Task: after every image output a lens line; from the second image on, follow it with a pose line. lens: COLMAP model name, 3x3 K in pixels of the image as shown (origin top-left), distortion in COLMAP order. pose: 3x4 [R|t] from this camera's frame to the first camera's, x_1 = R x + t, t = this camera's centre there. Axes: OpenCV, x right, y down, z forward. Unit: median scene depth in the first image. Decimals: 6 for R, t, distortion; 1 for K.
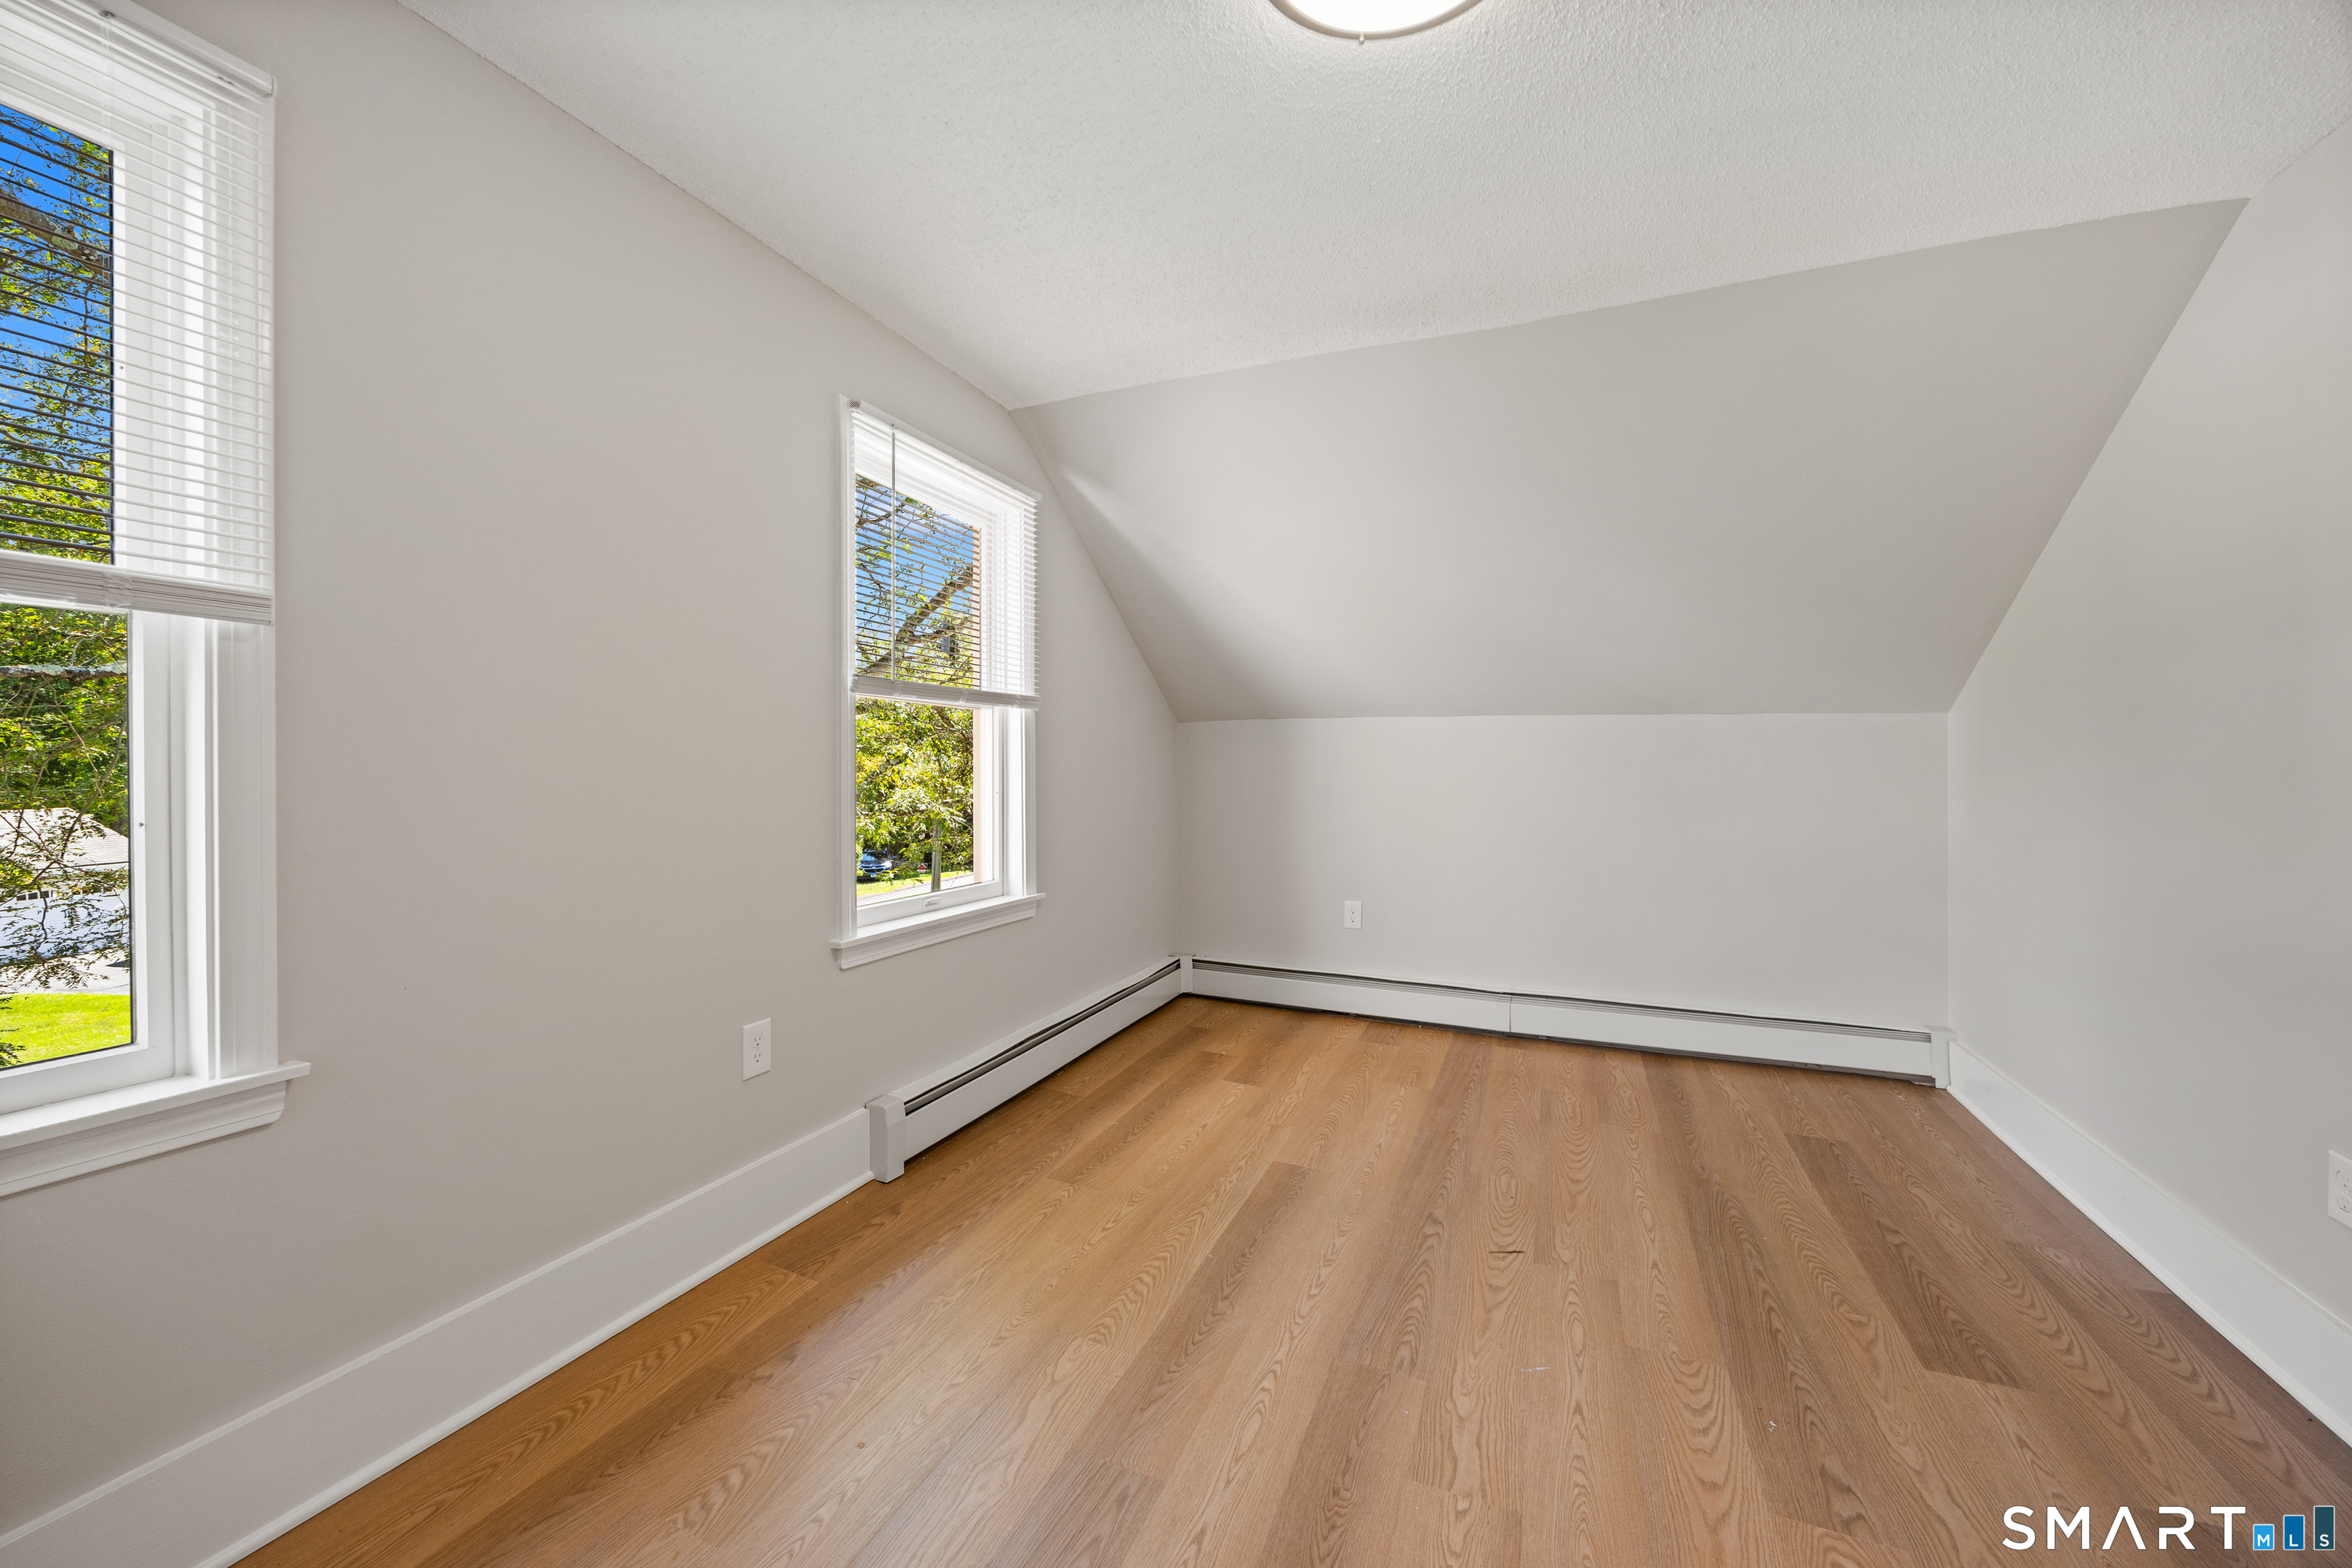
lens RADIAL K [[920.0, 0, 1177.8], [0, 920.0, 791.7], [0, 0, 1]] dist [0.012753, -0.000280]
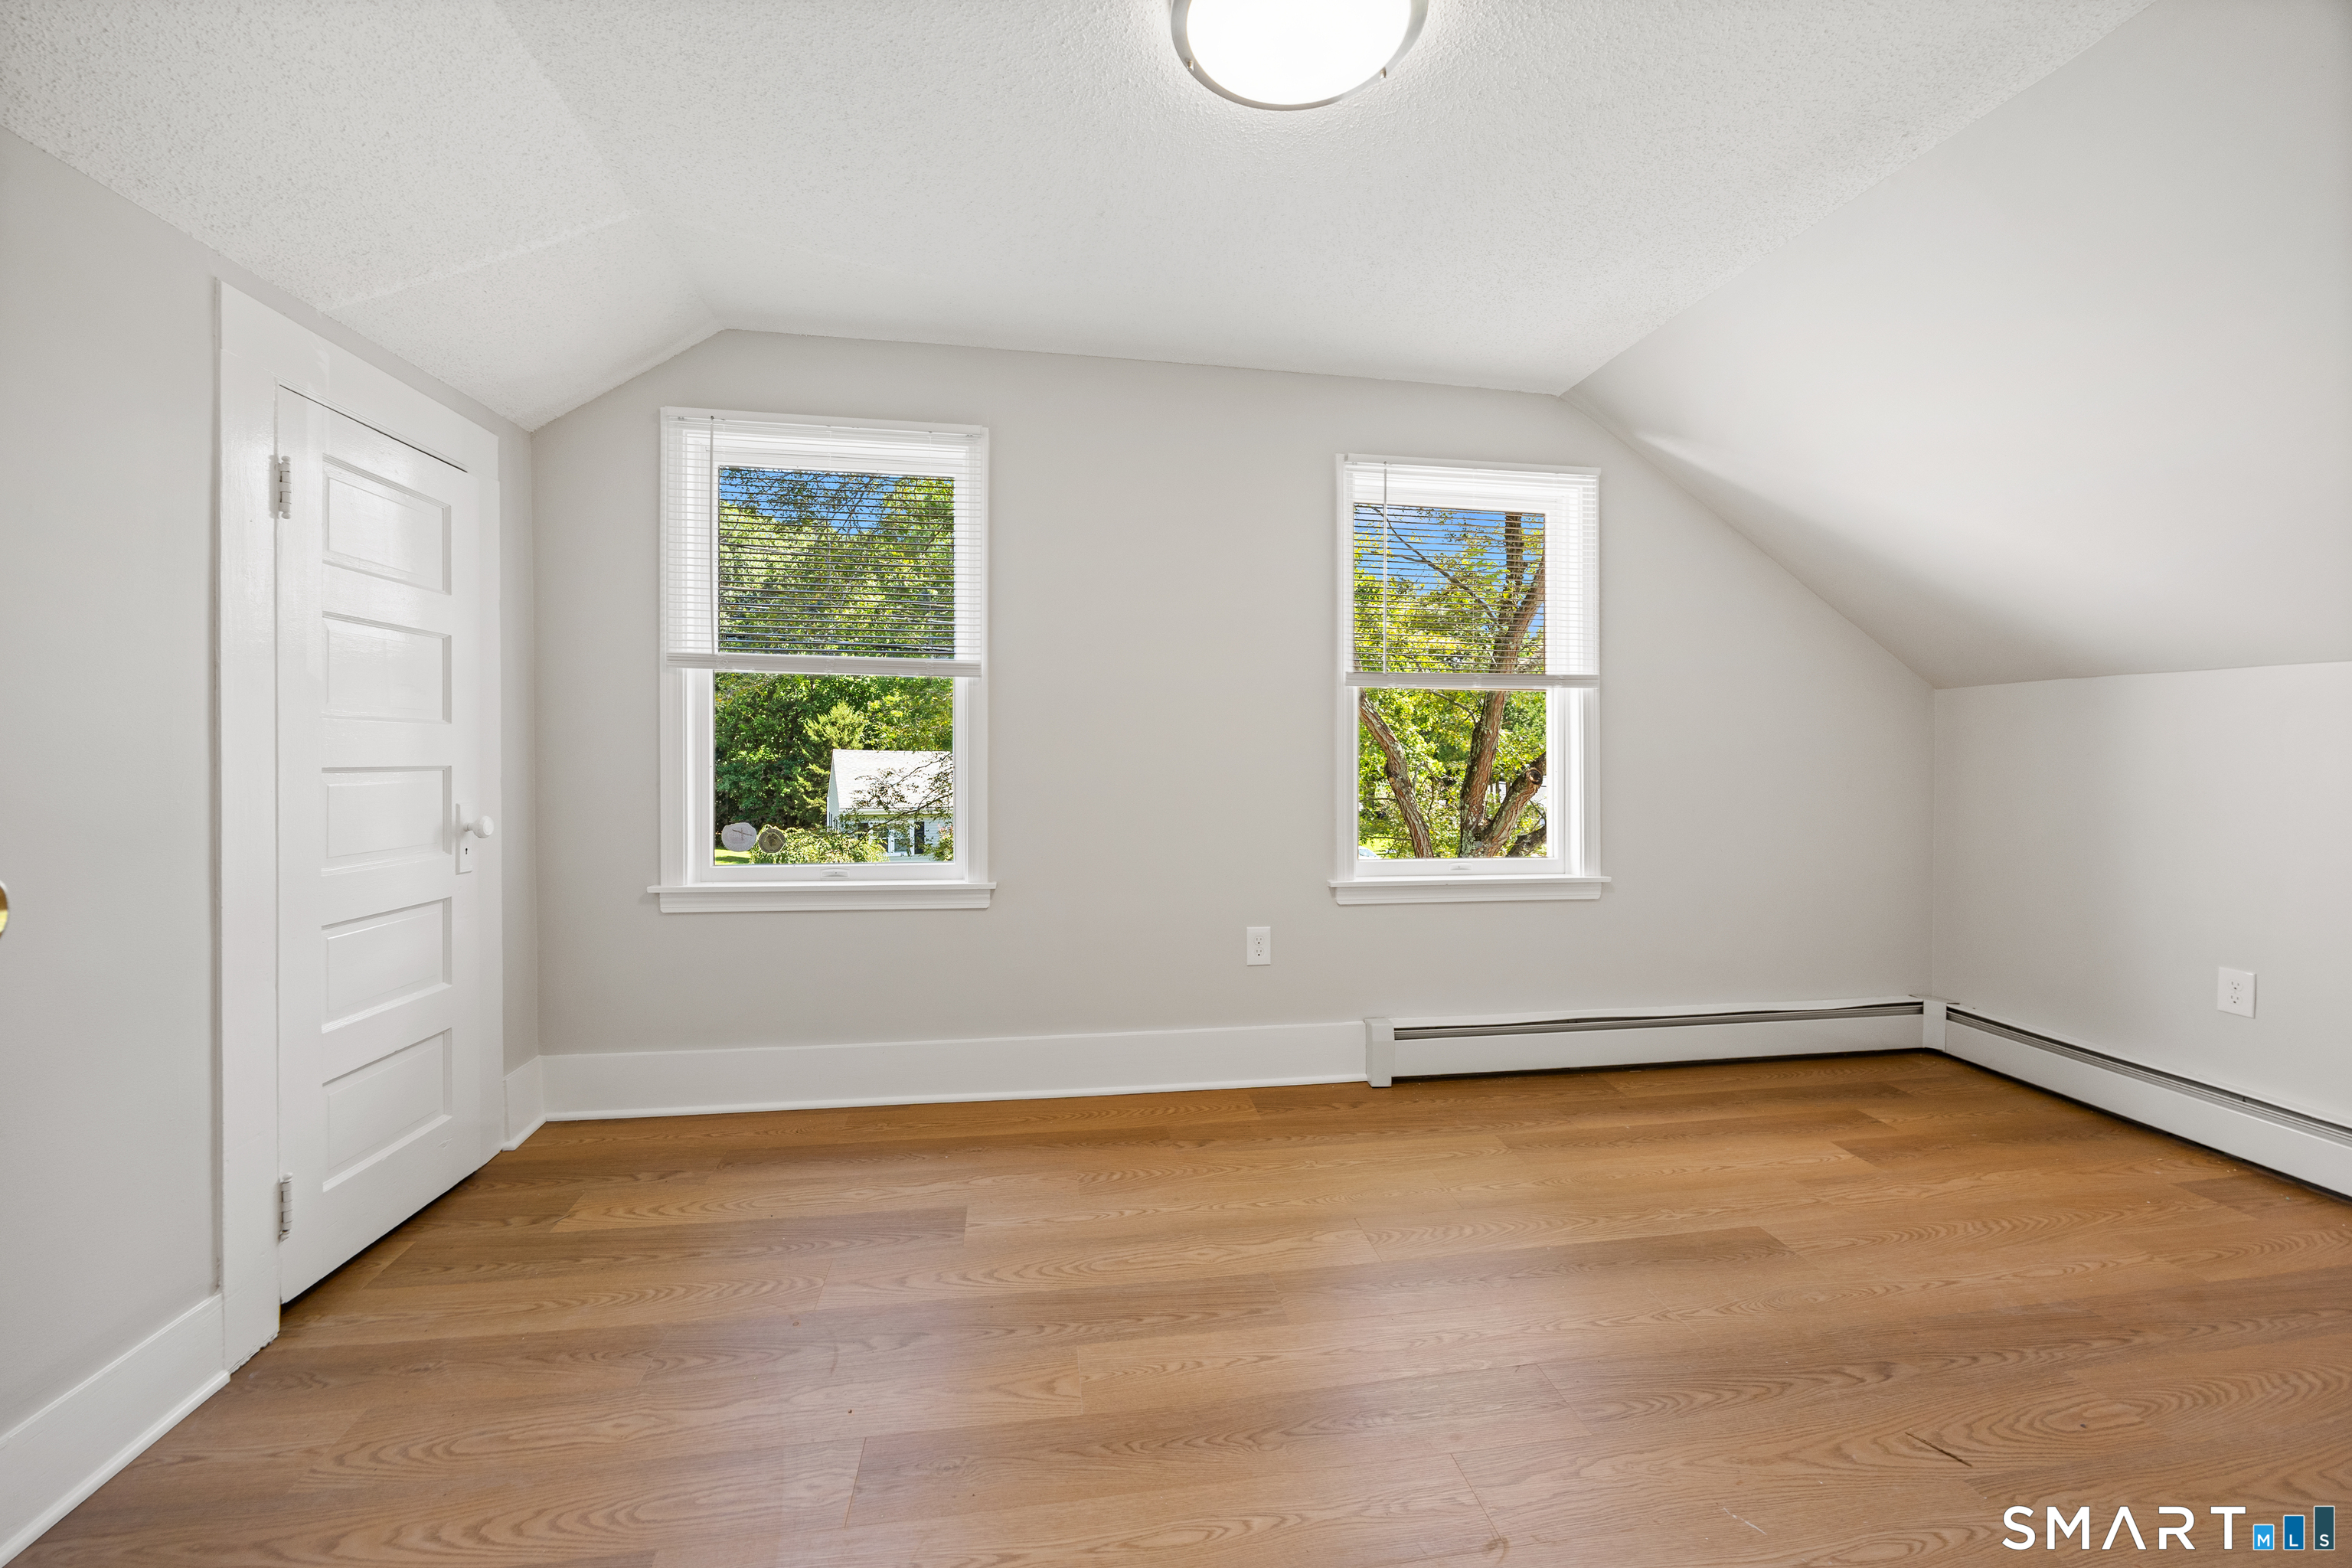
lens RADIAL K [[910.7, 0, 1170.8], [0, 910.7, 784.5], [0, 0, 1]] dist [0.000414, 0.000024]
pose [[0.530867, 0.039381, -0.846540, 0.461379], [-0.029742, 0.999170, 0.027830, -0.000908], [0.846933, 0.010404, 0.531597, 0.109892]]
